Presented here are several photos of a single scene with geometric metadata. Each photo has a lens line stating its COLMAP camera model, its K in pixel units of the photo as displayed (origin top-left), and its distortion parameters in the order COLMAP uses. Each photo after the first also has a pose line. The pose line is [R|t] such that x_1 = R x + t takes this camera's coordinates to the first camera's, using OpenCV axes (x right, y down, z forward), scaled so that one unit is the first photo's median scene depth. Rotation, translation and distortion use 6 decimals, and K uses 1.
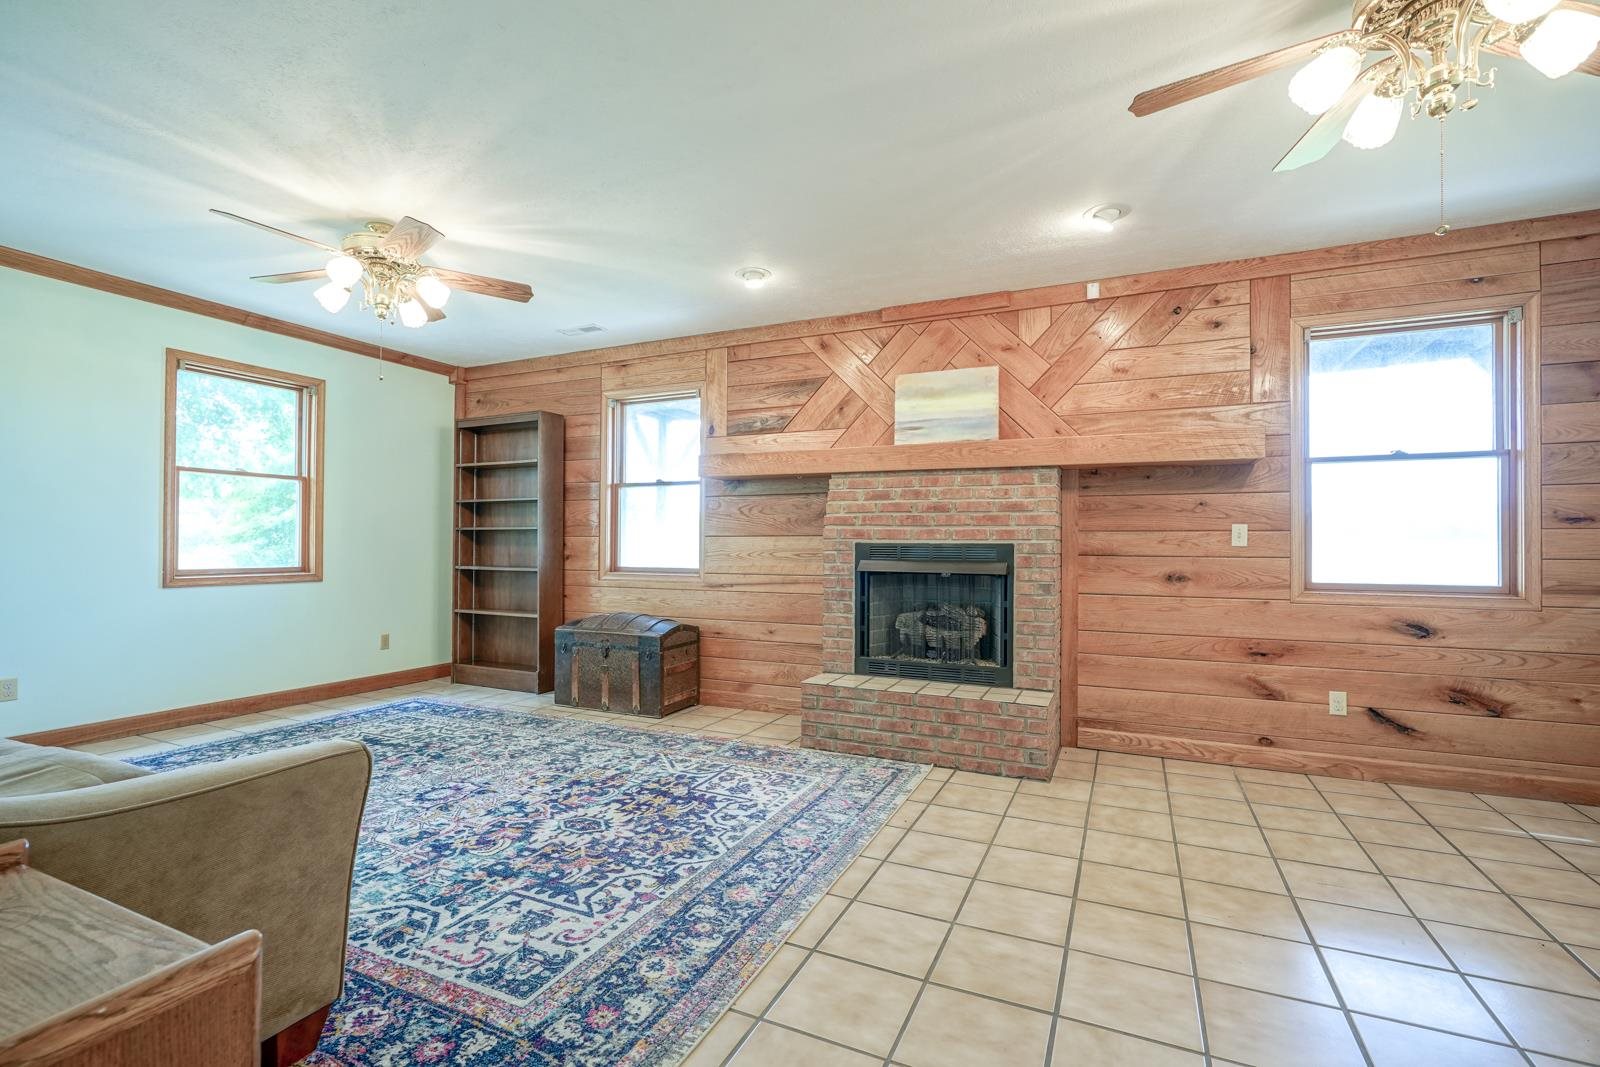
lens RADIAL K [[719.8, 0, 795.9], [0, 719.8, 537.0], [0, 0, 1]] dist [-0.012800, 0.004967]
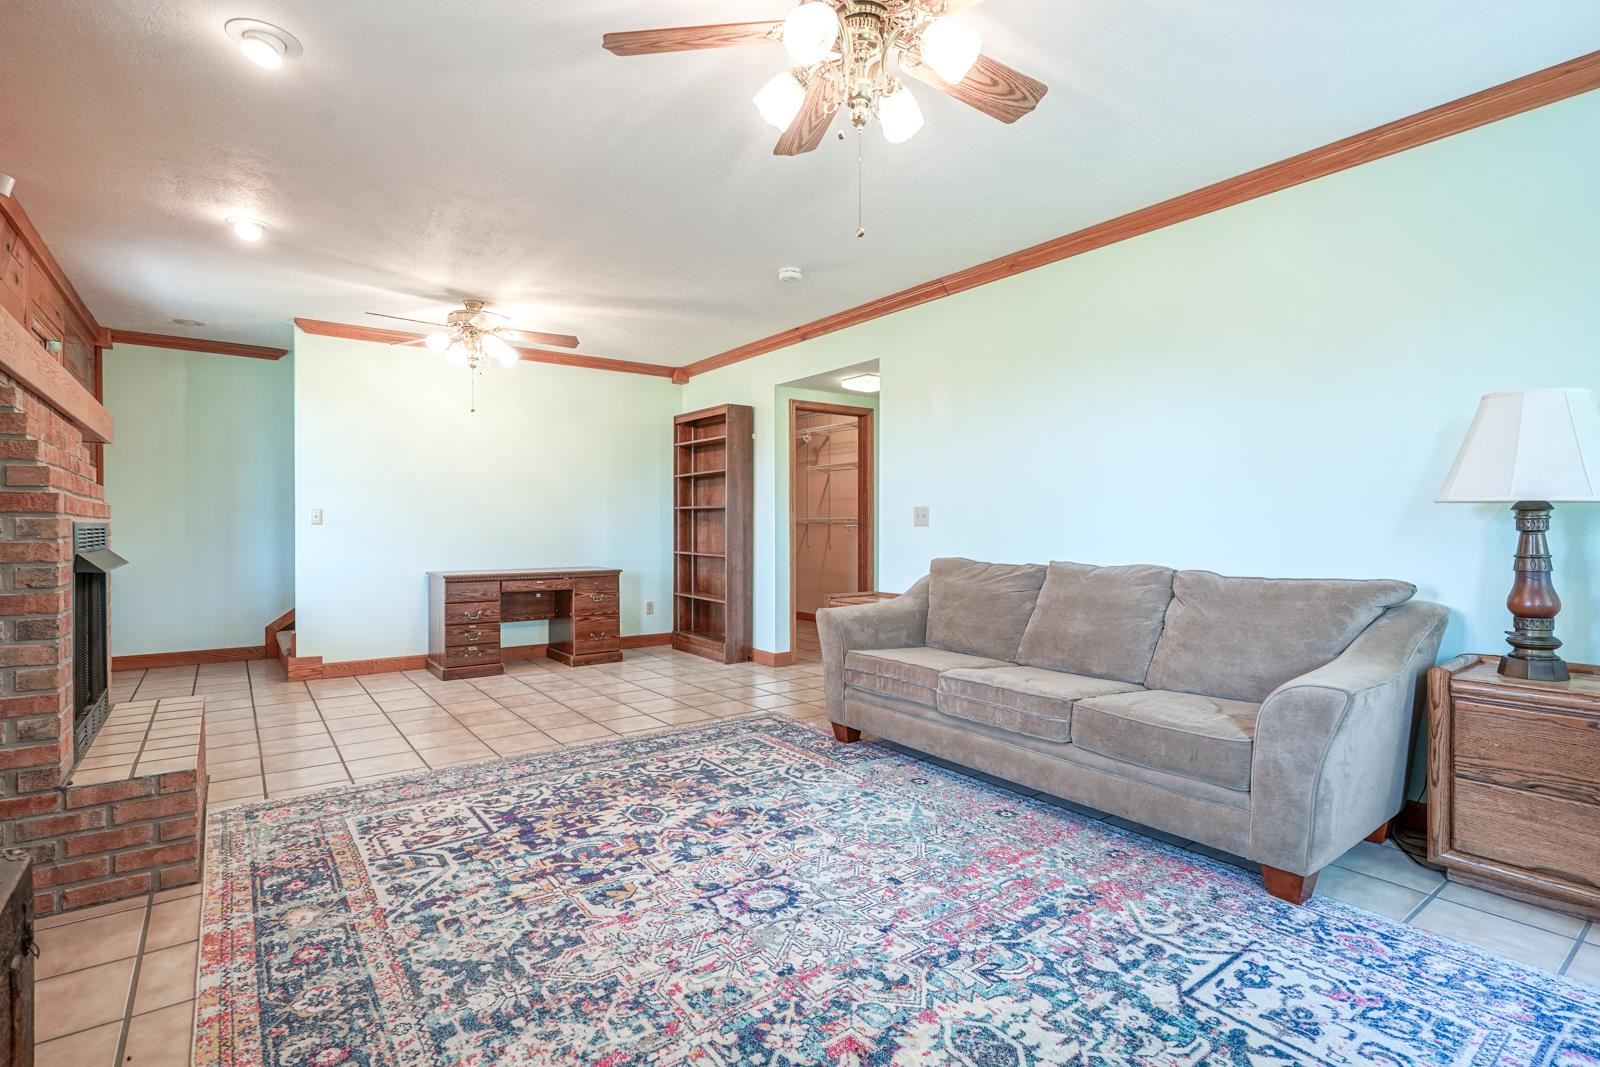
lens RADIAL K [[768.4, 0, 794.9], [0, 768.4, 531.4], [0, 0, 1]] dist [-0.004548, 0.000254]
pose [[-0.880007, -0.010591, 0.474842, -0.948842], [-0.011282, 0.999935, 0.001395, 0.012821], [-0.474826, -0.004129, -0.880070, 1.792470]]
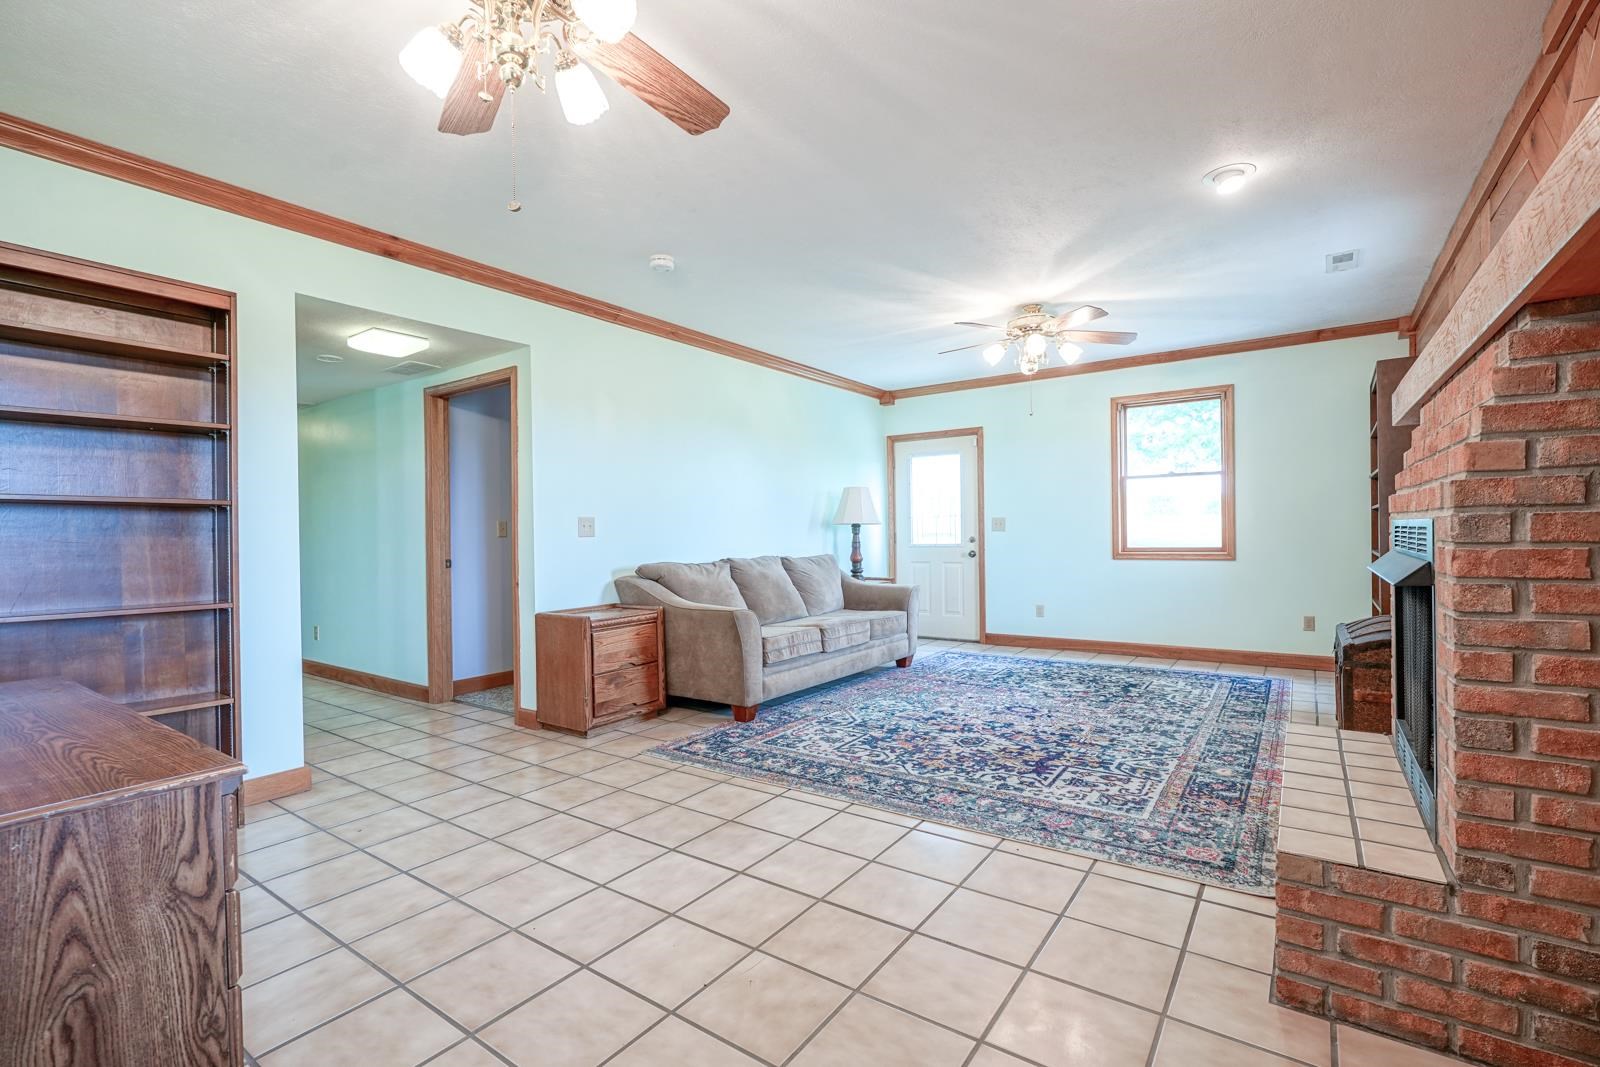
lens RADIAL K [[719.8, 0, 786.9], [0, 719.8, 535.0], [0, 0, 1]] dist [-0.012800, 0.004967]
pose [[-0.188406, -0.000717, -0.982091, 1.058801], [0.026059, 0.999644, -0.005729, 0.016862], [0.981745, -0.026671, -0.188320, 0.909158]]
